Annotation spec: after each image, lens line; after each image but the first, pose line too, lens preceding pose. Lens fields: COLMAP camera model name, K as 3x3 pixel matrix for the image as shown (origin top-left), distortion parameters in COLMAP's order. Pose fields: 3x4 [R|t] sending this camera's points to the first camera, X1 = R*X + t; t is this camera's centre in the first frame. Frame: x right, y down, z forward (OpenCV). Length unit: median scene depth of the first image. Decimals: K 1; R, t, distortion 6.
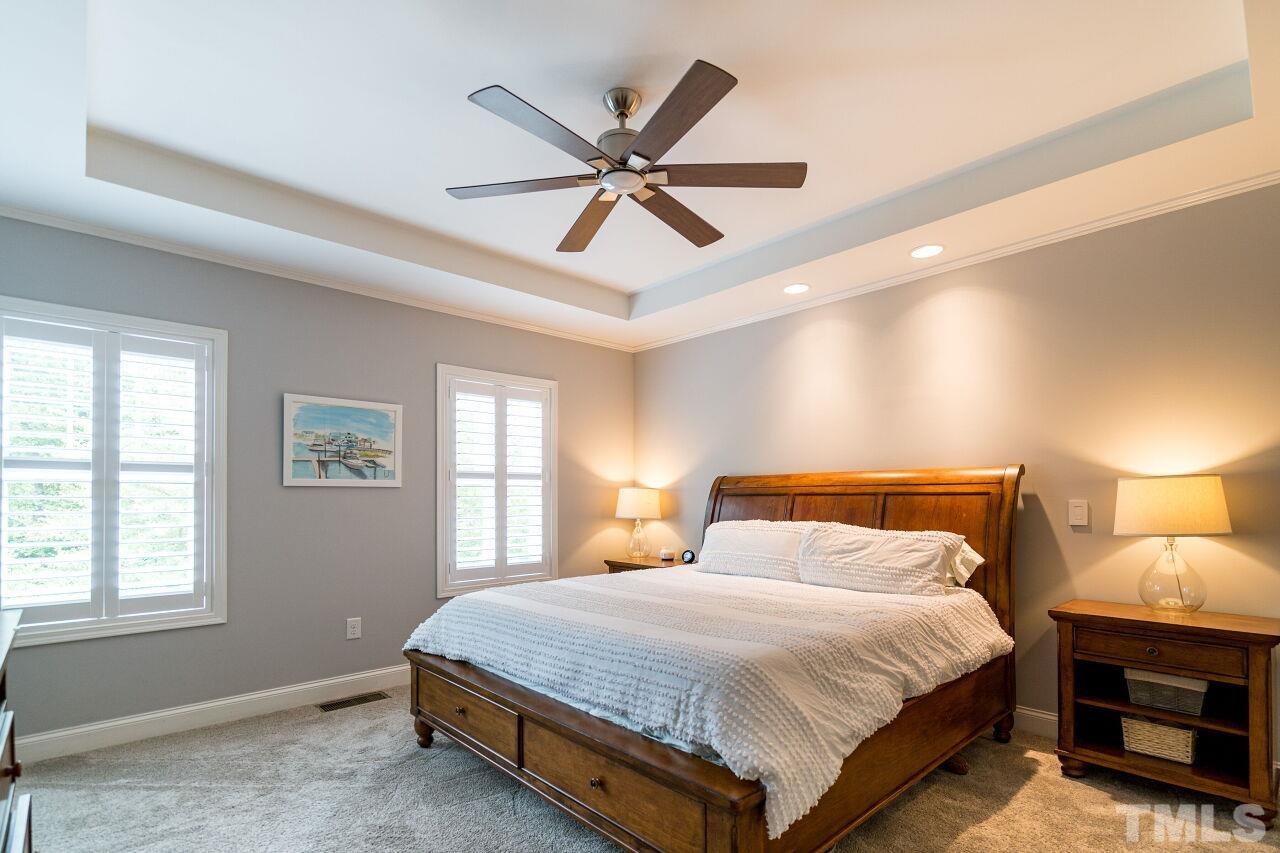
lens RADIAL K [[618.2, 0, 643.4], [0, 618.2, 493.5], [0, 0, 1]] dist [-0.000435, -0.000107]
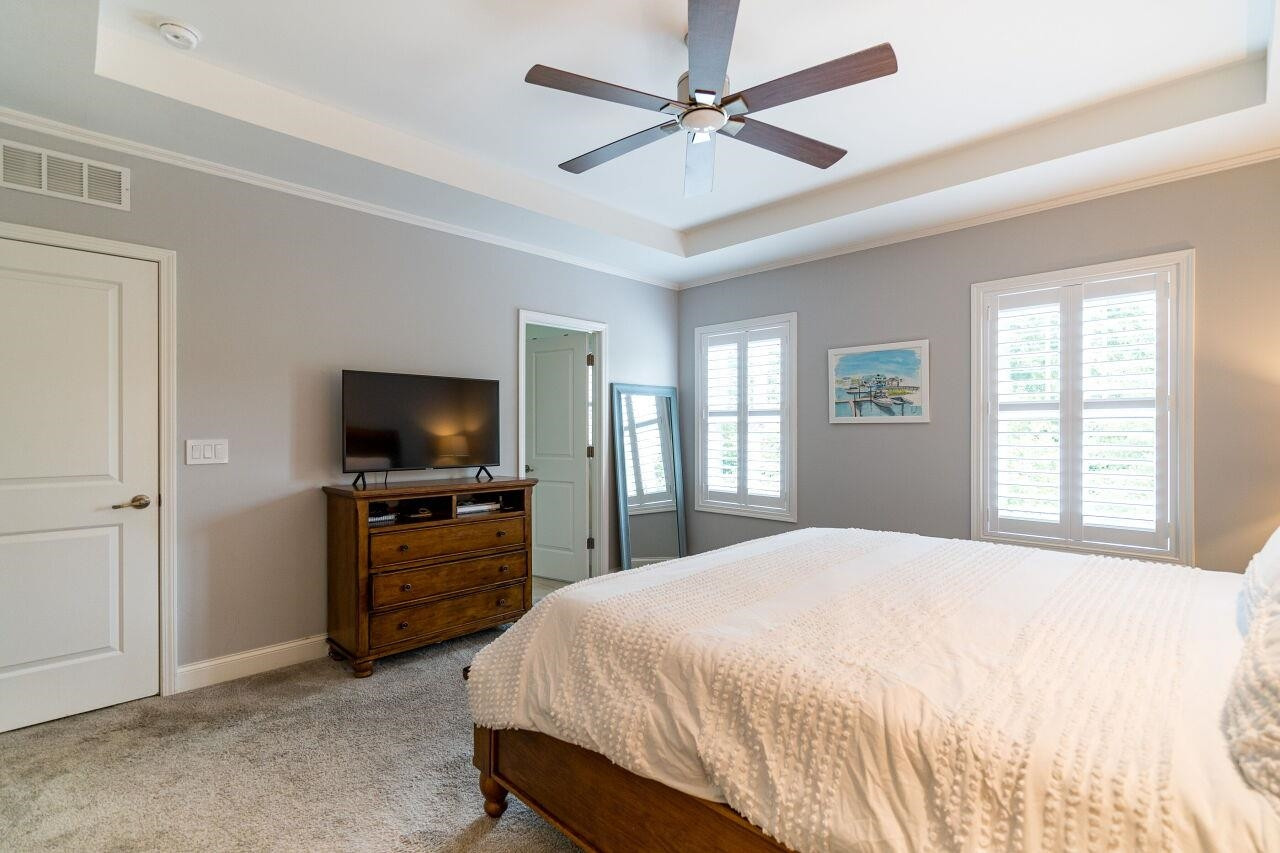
lens RADIAL K [[590.1, 0, 640.0], [0, 590.1, 426.5], [0, 0, 1]] dist [-0.002153, 0.000354]
pose [[0.033638, -0.007569, -0.999405, 0.534047], [0.003487, 0.999966, -0.007456, 0.001461], [0.999428, -0.003234, 0.033663, 0.510352]]
